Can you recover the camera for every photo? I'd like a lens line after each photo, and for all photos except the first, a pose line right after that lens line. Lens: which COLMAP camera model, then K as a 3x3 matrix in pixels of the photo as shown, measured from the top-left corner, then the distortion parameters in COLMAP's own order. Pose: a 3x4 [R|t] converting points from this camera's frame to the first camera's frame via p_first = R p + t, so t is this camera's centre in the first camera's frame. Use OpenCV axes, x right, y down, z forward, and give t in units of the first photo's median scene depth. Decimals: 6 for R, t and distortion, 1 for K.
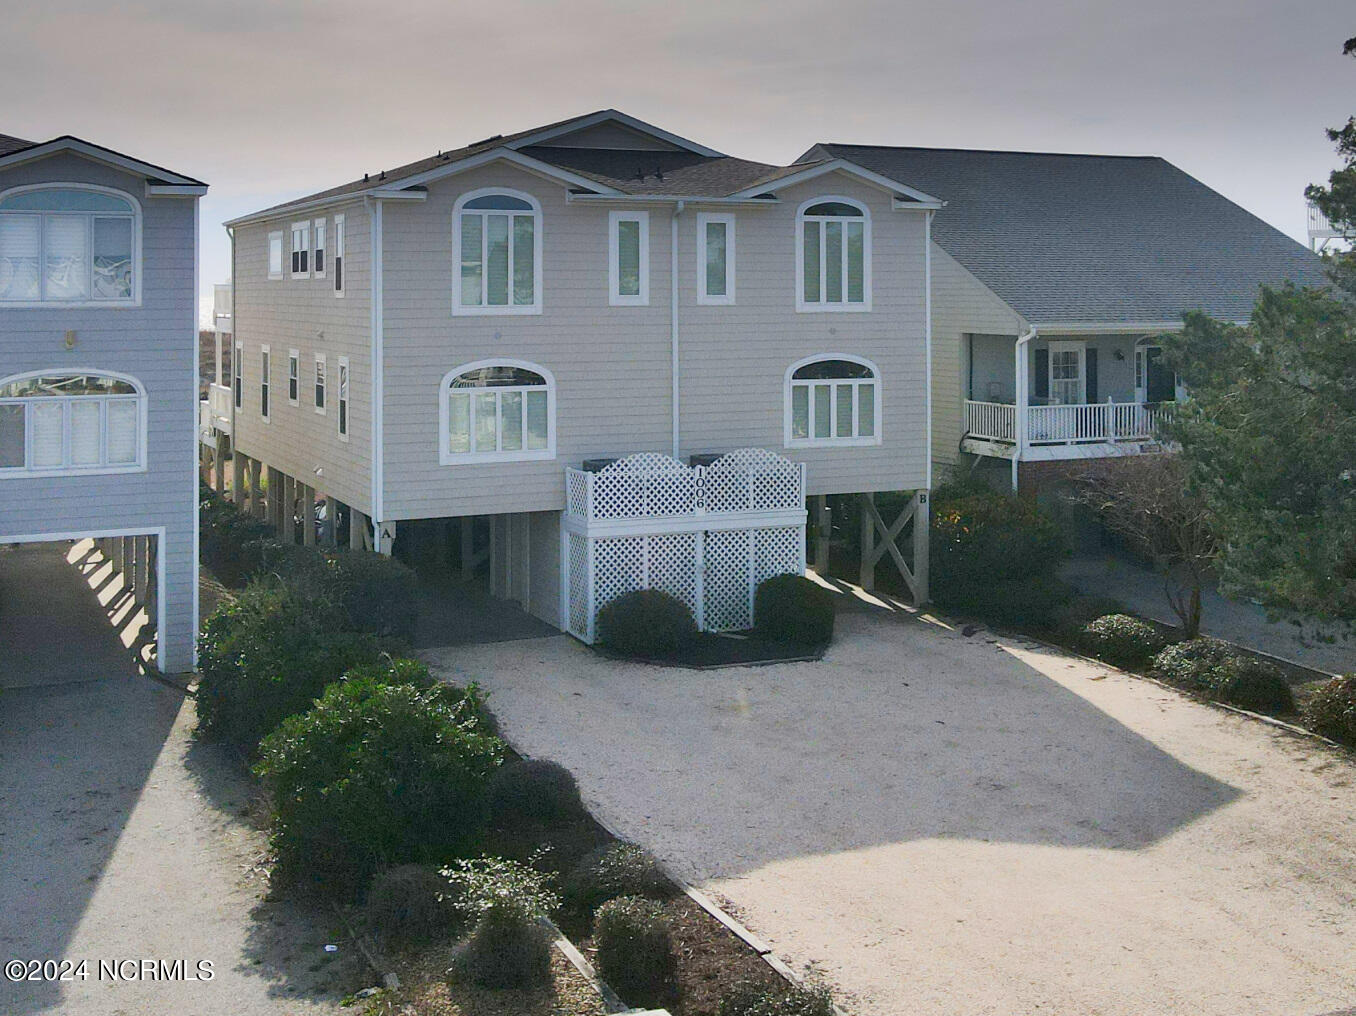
lens RADIAL K [[1334.0, 0, 678.1], [0, 1334.0, 443.3], [0, 0, 1]] dist [0.007218, 0.008946]
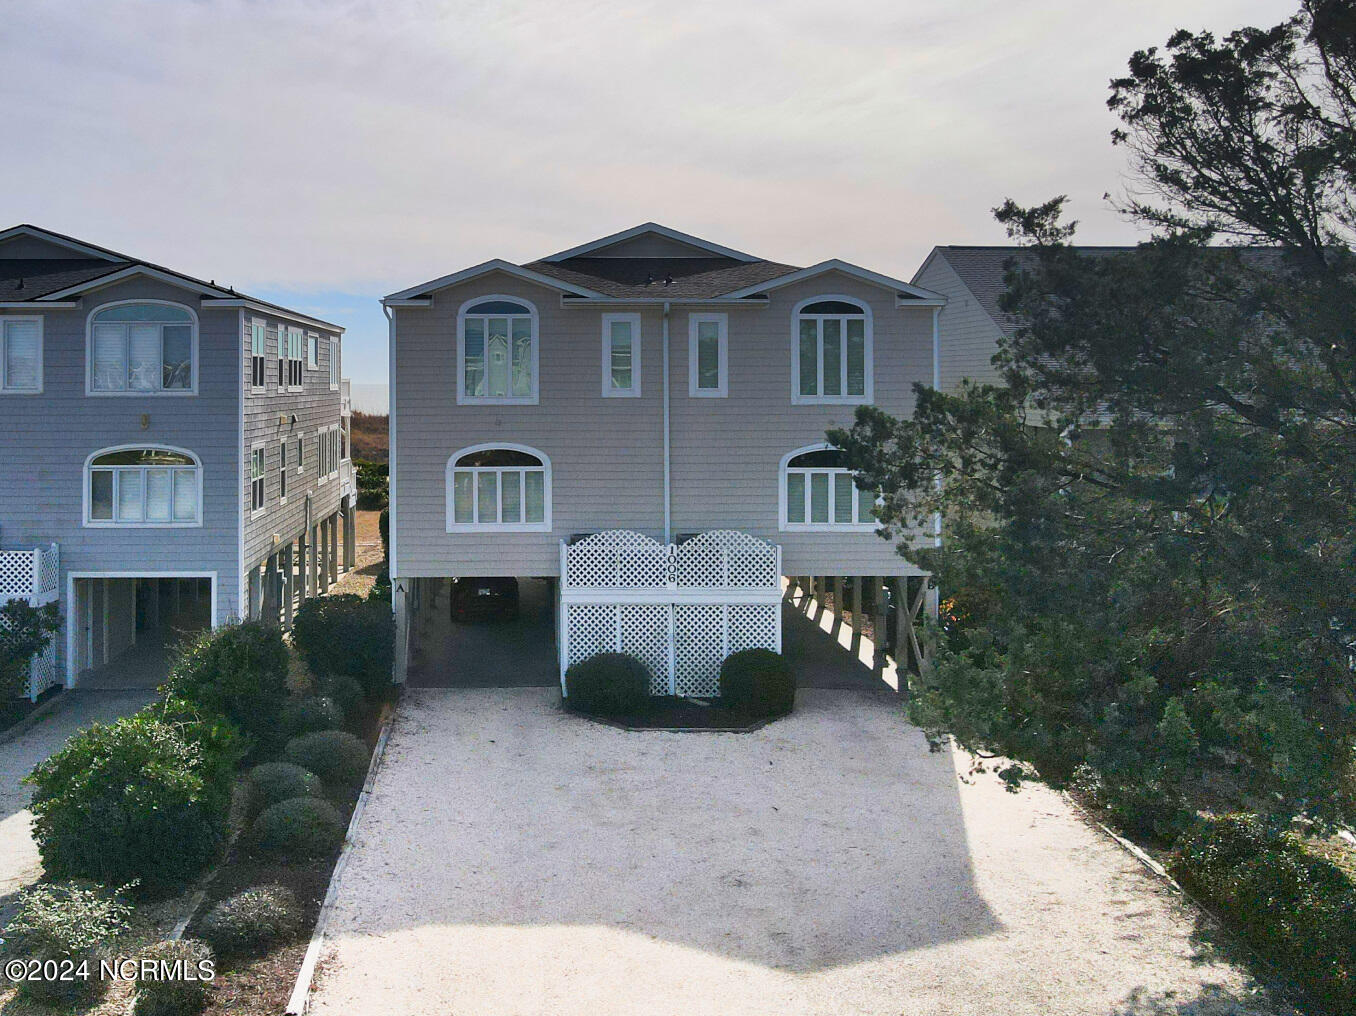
lens RADIAL K [[1114.4, 0, 678.0], [0, 1114.4, 508.0], [0, 0, 1]] dist [0.014323, 0.003619]
pose [[0.941324, 0.039116, -0.335229, 0.329739], [-0.039891, 0.999194, 0.004576, -0.017194], [0.335138, 0.009065, 0.942125, 0.140029]]
